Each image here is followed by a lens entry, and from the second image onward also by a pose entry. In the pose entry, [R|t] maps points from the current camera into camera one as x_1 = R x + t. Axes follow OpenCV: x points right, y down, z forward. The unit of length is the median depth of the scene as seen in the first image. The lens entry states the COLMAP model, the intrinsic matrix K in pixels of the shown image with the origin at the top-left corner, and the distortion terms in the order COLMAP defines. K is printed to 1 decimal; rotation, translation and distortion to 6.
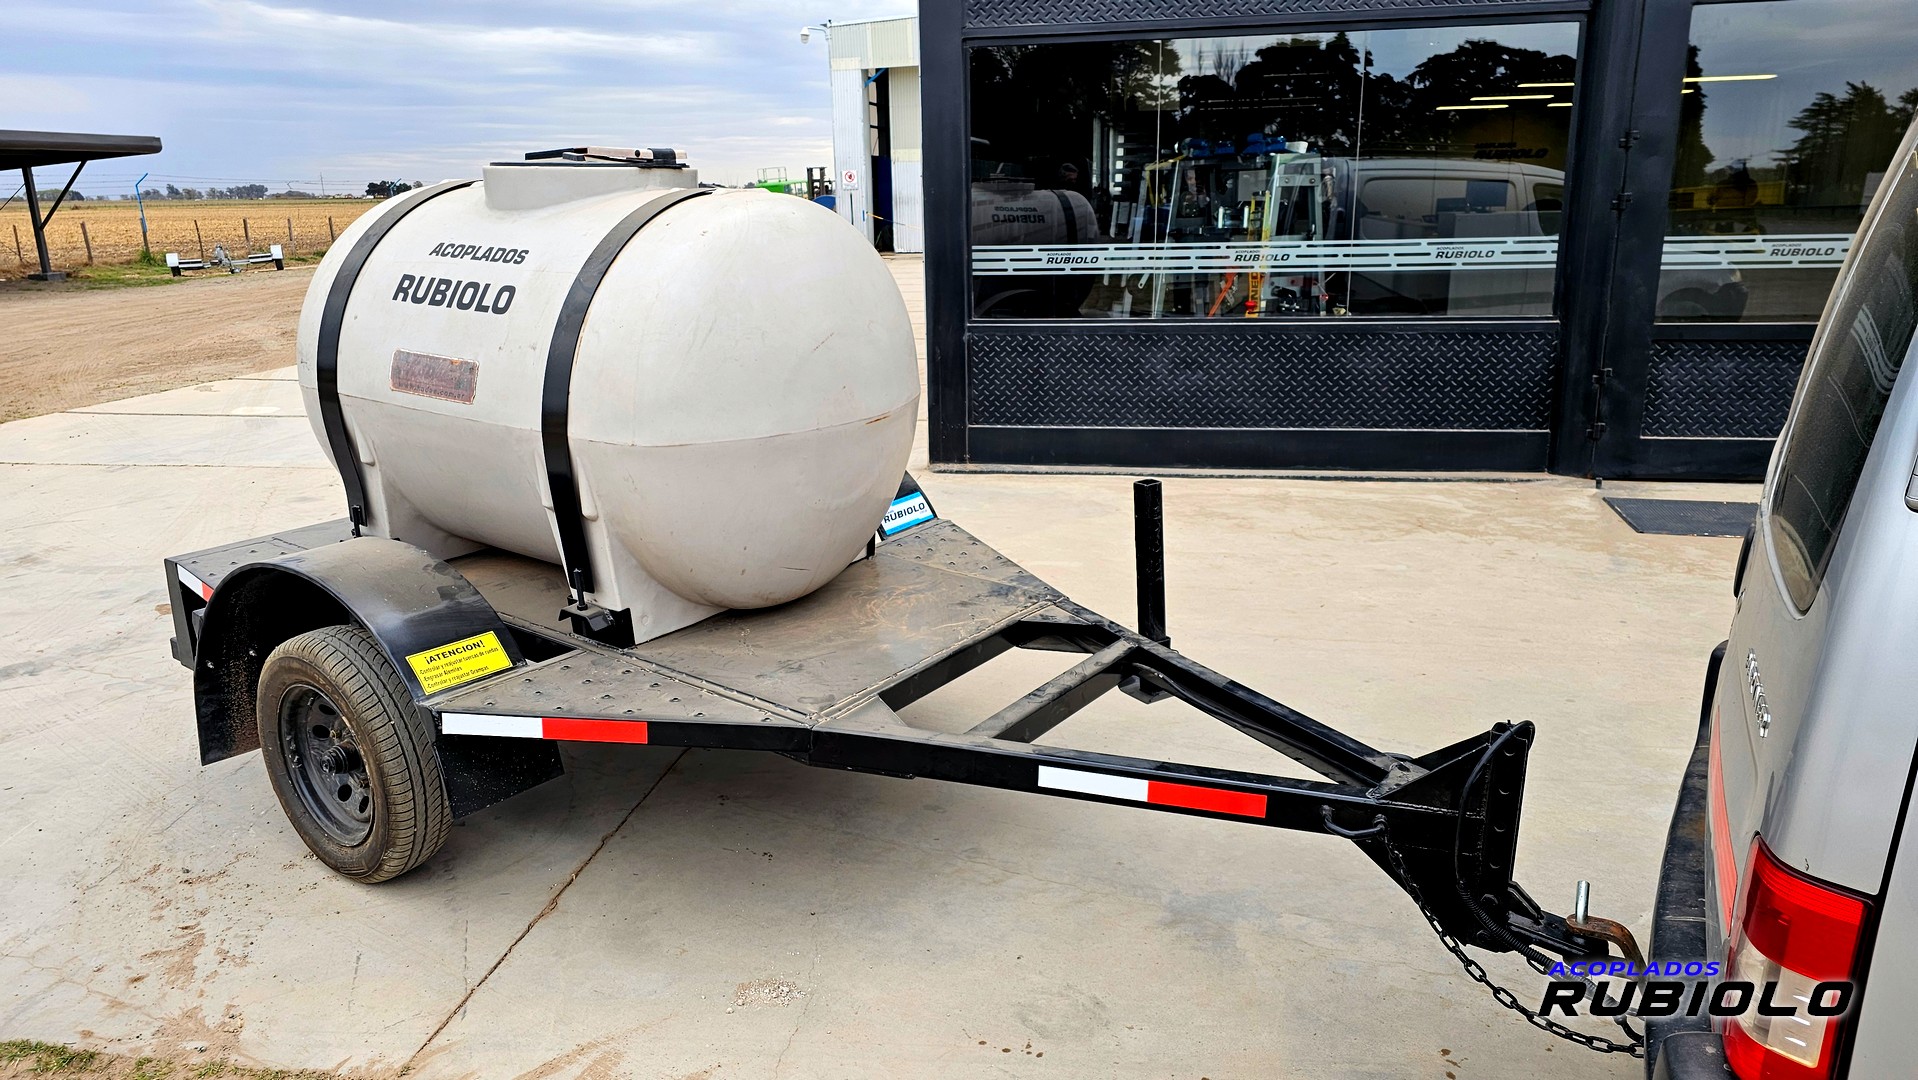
lens RADIAL K [[1276.1, 0, 936.9], [0, 1276.1, 541.0], [0, 0, 1]] dist [0.099576, -0.109048]
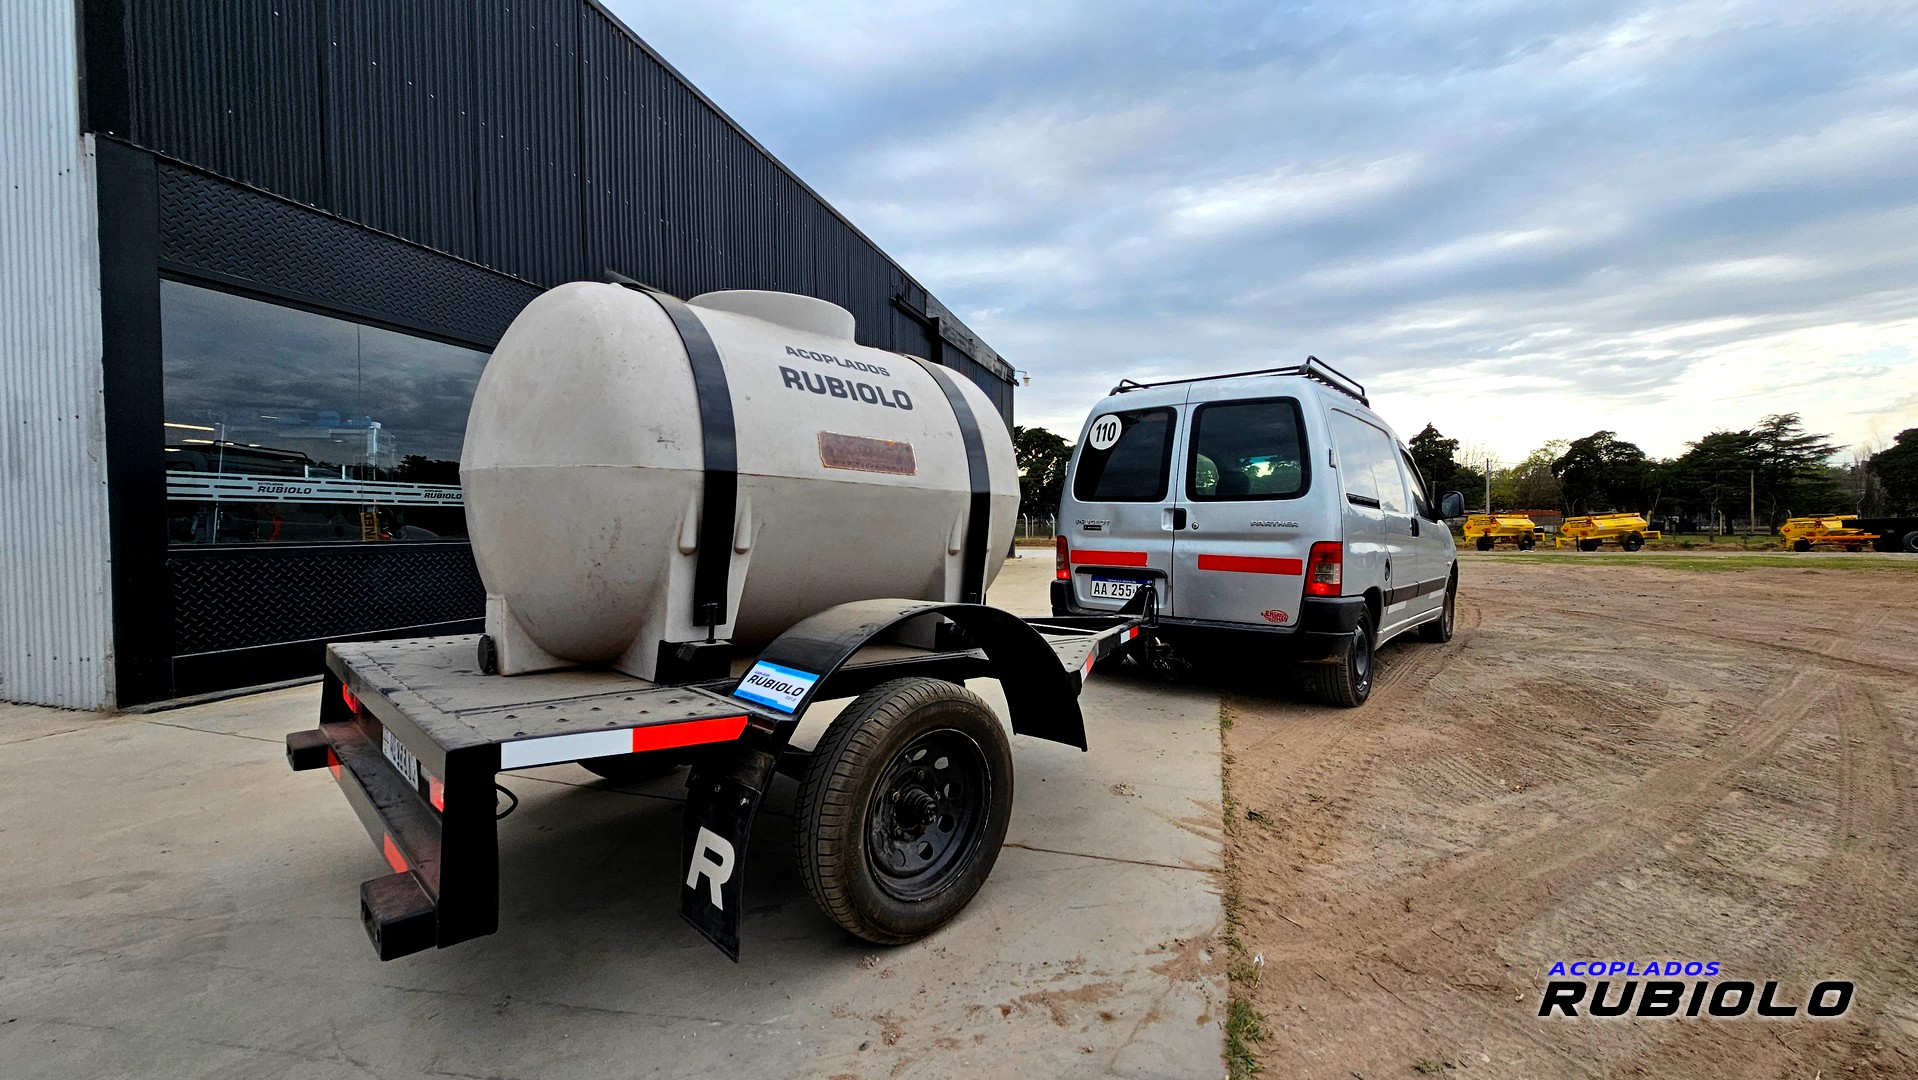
lens RADIAL K [[788.9, 0, 949.8], [0, 788.9, 552.5], [0, 0, 1]] dist [-0.002582, 0.002437]
pose [[0.157604, -0.015518, 0.987380, -1.104934], [0.259746, 0.965319, -0.026289, -0.004283], [-0.952729, 0.260612, 0.156169, 0.859886]]
